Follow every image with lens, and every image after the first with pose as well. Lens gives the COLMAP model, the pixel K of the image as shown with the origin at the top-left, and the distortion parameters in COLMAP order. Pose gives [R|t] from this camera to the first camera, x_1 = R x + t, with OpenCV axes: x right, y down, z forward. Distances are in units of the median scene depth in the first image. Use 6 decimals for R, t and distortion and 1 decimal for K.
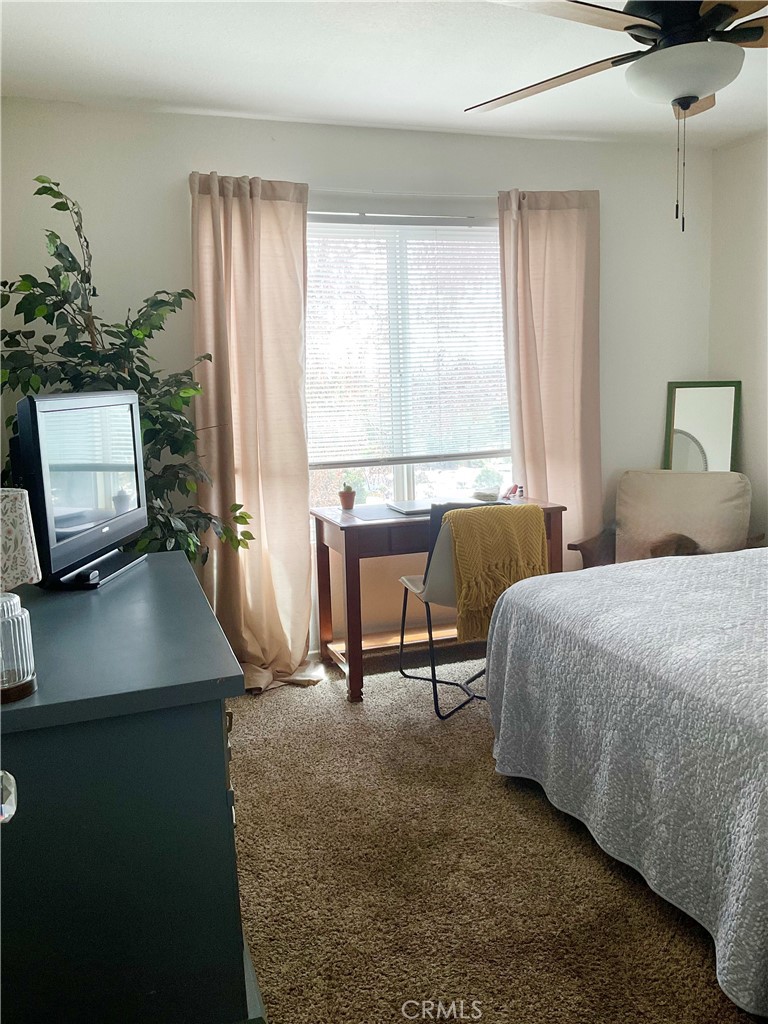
lens RADIAL K [[843.6, 0, 391.2], [0, 843.6, 513.6], [0, 0, 1]] dist [0.069159, -0.137033]
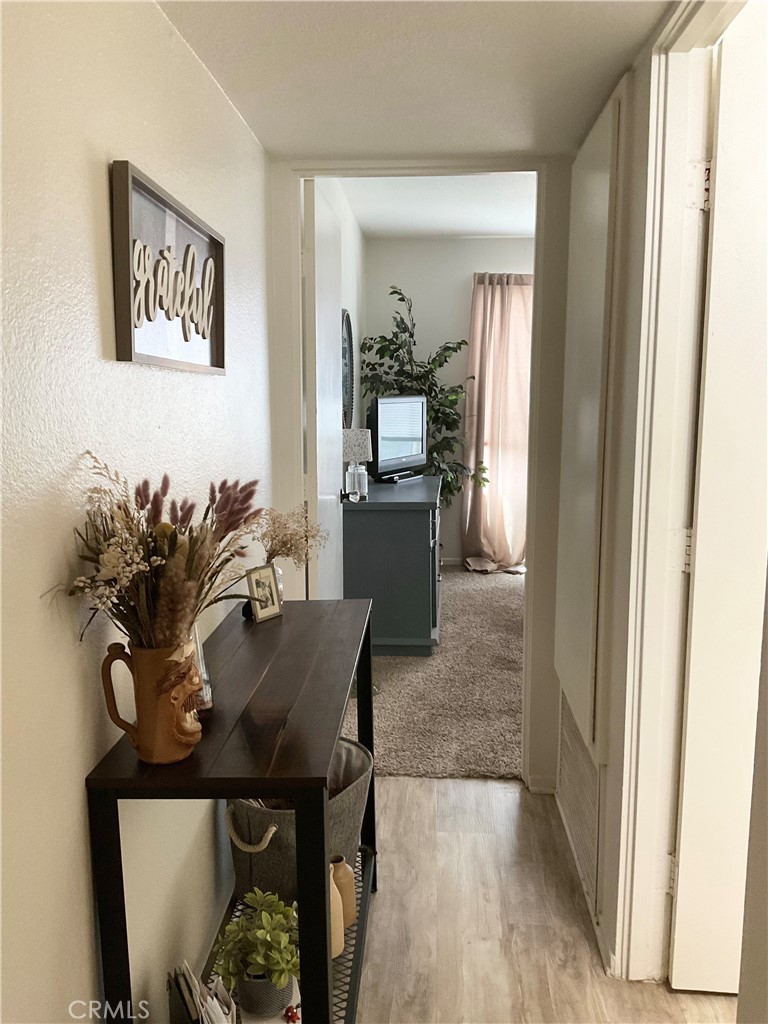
lens RADIAL K [[843.6, 0, 391.2], [0, 843.6, 513.6], [0, 0, 1]] dist [0.069159, -0.137033]
pose [[0.921978, 0.083009, -0.378241, 0.348228], [-0.085029, 0.996313, 0.011392, 0.101671], [0.377792, 0.021658, 0.925637, -0.758538]]
